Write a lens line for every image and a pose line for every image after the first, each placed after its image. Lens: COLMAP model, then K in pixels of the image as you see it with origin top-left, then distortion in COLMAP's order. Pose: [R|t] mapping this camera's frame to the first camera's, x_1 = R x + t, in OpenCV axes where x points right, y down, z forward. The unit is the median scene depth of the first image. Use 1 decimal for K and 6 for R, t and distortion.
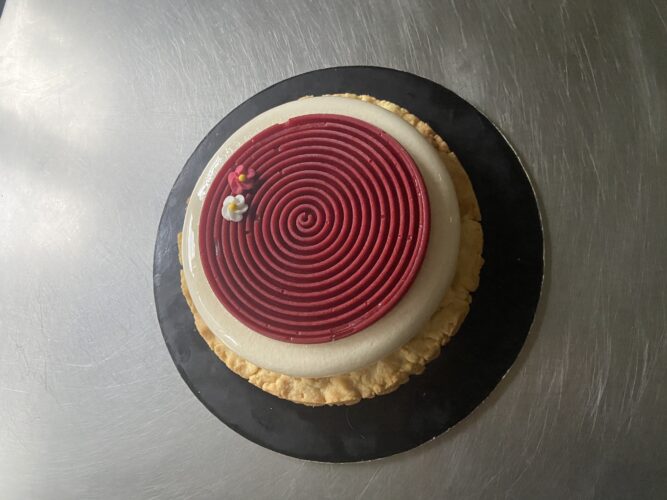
lens RADIAL K [[497.5, 0, 326.0], [0, 497.5, 251.2], [0, 0, 1]] dist [0.087902, -0.002116]
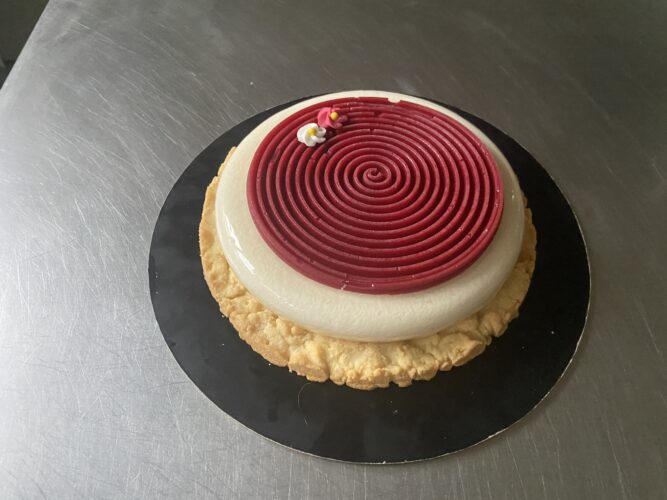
lens RADIAL K [[499.1, 0, 333.1], [0, 499.1, 248.3], [0, 0, 1]] dist [0.079713, -0.004429]
pose [[0.858147, 0.512842, -0.024016, -0.013698], [-0.496818, 0.817720, -0.290701, 0.354006], [-0.129446, 0.261395, 0.956513, 0.133498]]
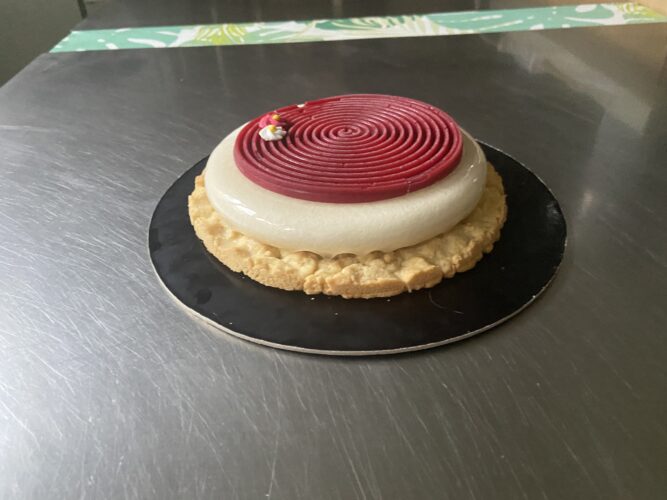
lens RADIAL K [[506.1, 0, 331.4], [0, 506.1, 247.2], [0, 0, 1]] dist [0.082279, -0.001028]
pose [[0.946439, 0.041222, 0.320239, -0.396941], [0.184978, 0.743697, -0.642416, 0.787723], [-0.264642, 0.667245, 0.696239, 0.400235]]
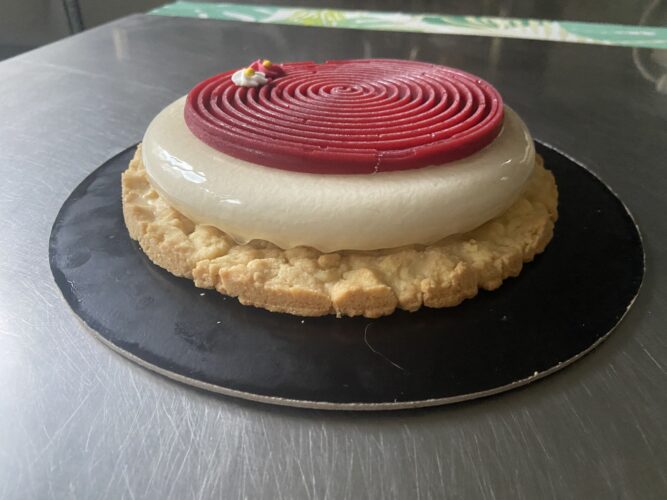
lens RADIAL K [[502.8, 0, 333.0], [0, 502.8, 257.4], [0, 0, 1]] dist [0.122891, -0.152791]
pose [[0.961966, 0.254030, 0.100454, -0.067998], [-0.121515, 0.727277, -0.675501, 0.642994], [-0.244656, 0.637602, 0.730484, 0.570117]]
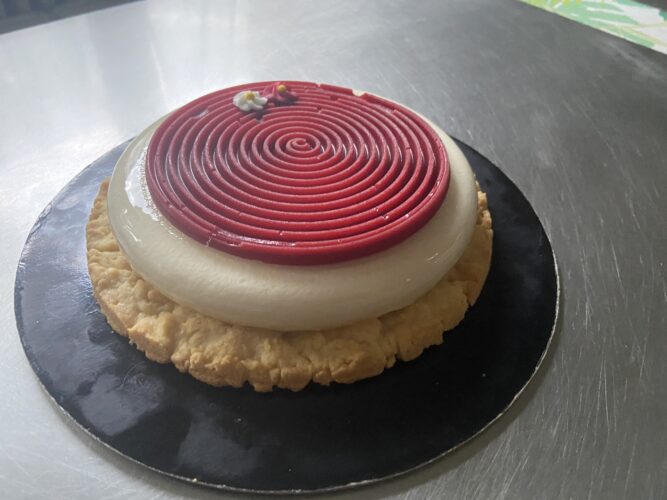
lens RADIAL K [[513.4, 0, 323.3], [0, 513.4, 242.1], [0, 0, 1]] dist [0.062670, -0.005051]
pose [[0.724432, 0.638179, -0.260627, 0.293820], [-0.685362, 0.626191, -0.371703, 0.309594], [-0.074010, 0.447897, 0.891017, 0.314785]]
